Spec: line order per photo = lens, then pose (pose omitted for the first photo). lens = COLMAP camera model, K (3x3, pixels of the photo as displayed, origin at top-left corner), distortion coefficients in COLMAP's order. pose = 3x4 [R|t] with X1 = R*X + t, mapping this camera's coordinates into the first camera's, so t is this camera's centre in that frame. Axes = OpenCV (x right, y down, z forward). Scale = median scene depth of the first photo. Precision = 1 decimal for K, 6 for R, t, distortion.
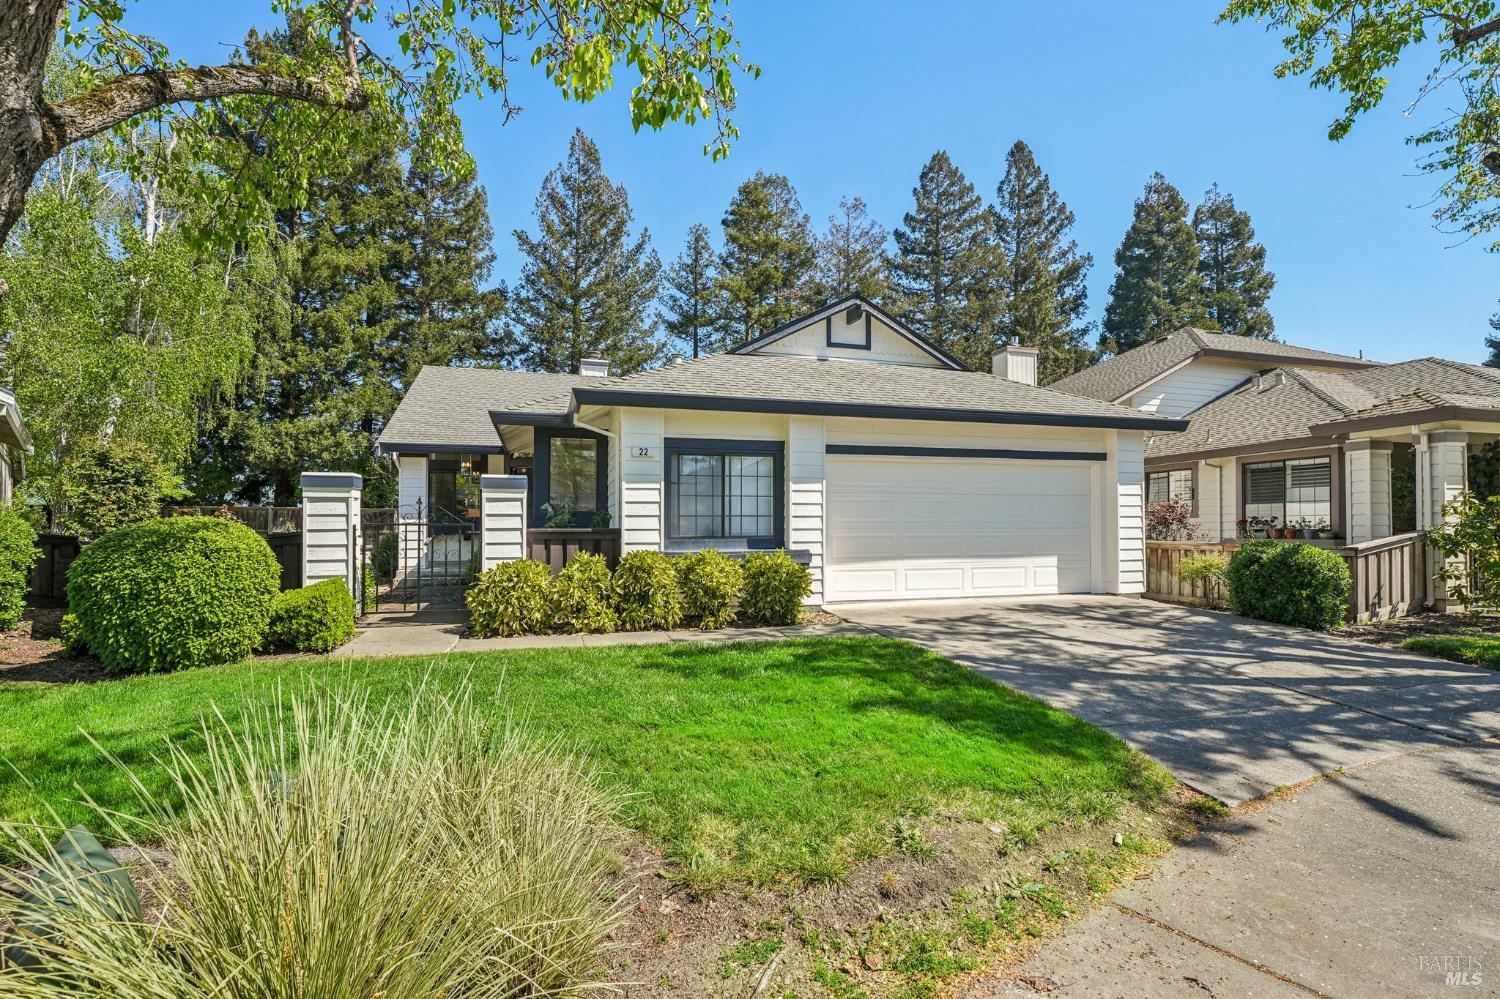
lens RADIAL K [[670.4, 0, 754.7], [0, 670.4, 501.1], [0, 0, 1]] dist [-0.004779, -0.001181]
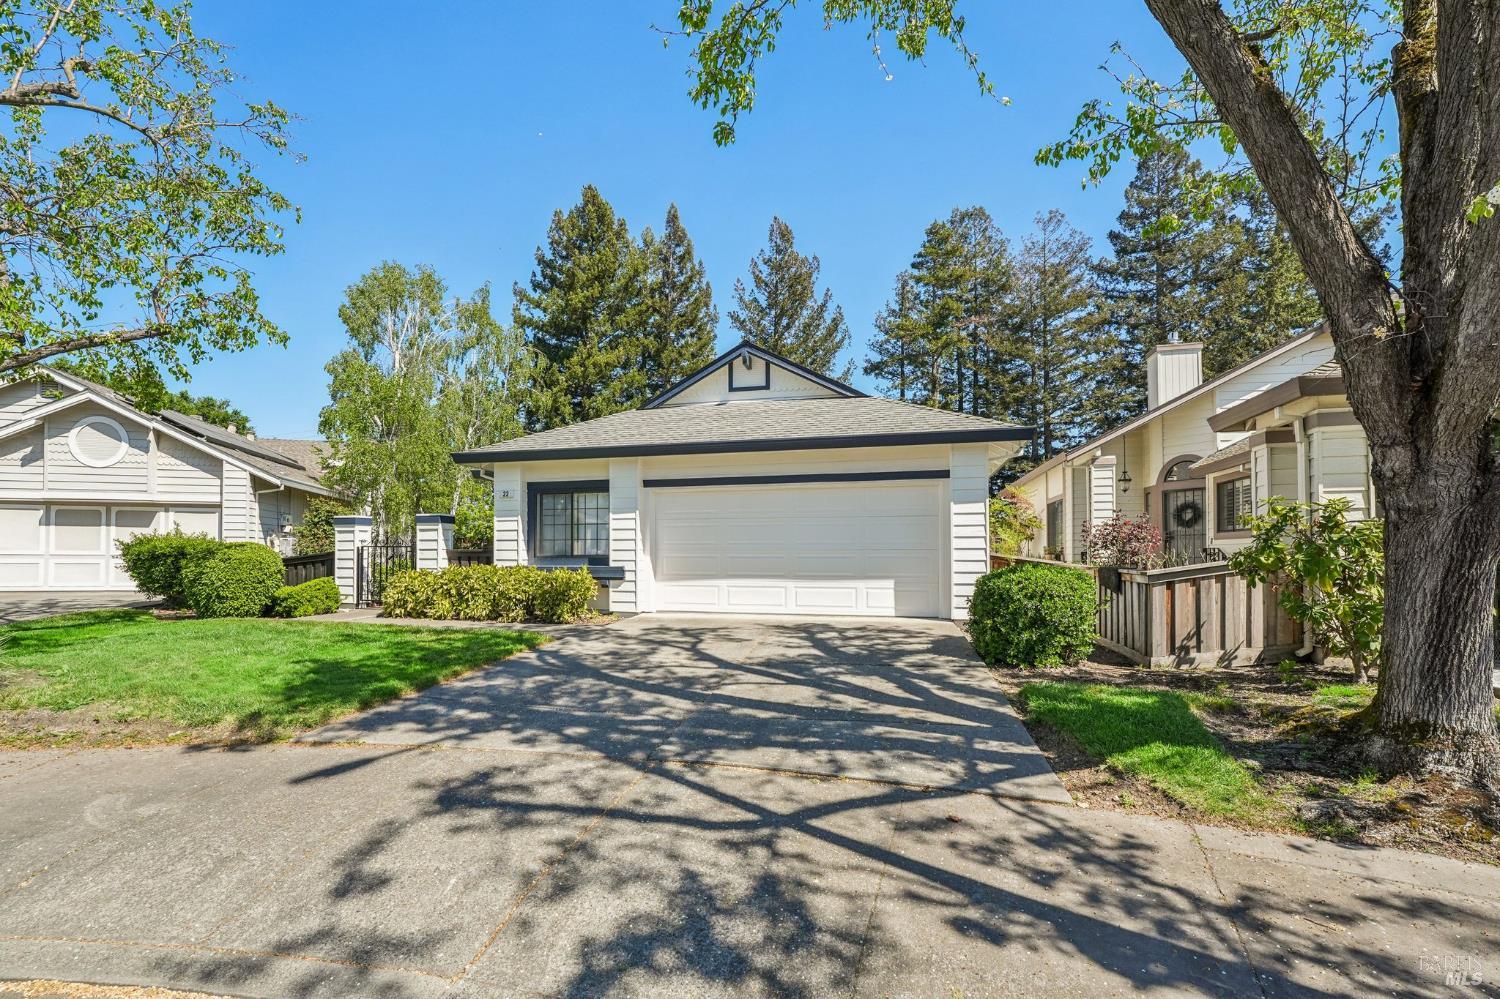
lens RADIAL K [[603.4, 0, 750.8], [0, 603.4, 531.5], [0, 0, 1]] dist [-0.026287, 0.001807]
pose [[0.873771, -0.014628, -0.486118, 0.903154], [0.017525, 0.999845, 0.001413, 0.011387], [0.486022, -0.009754, 0.873892, 0.161711]]
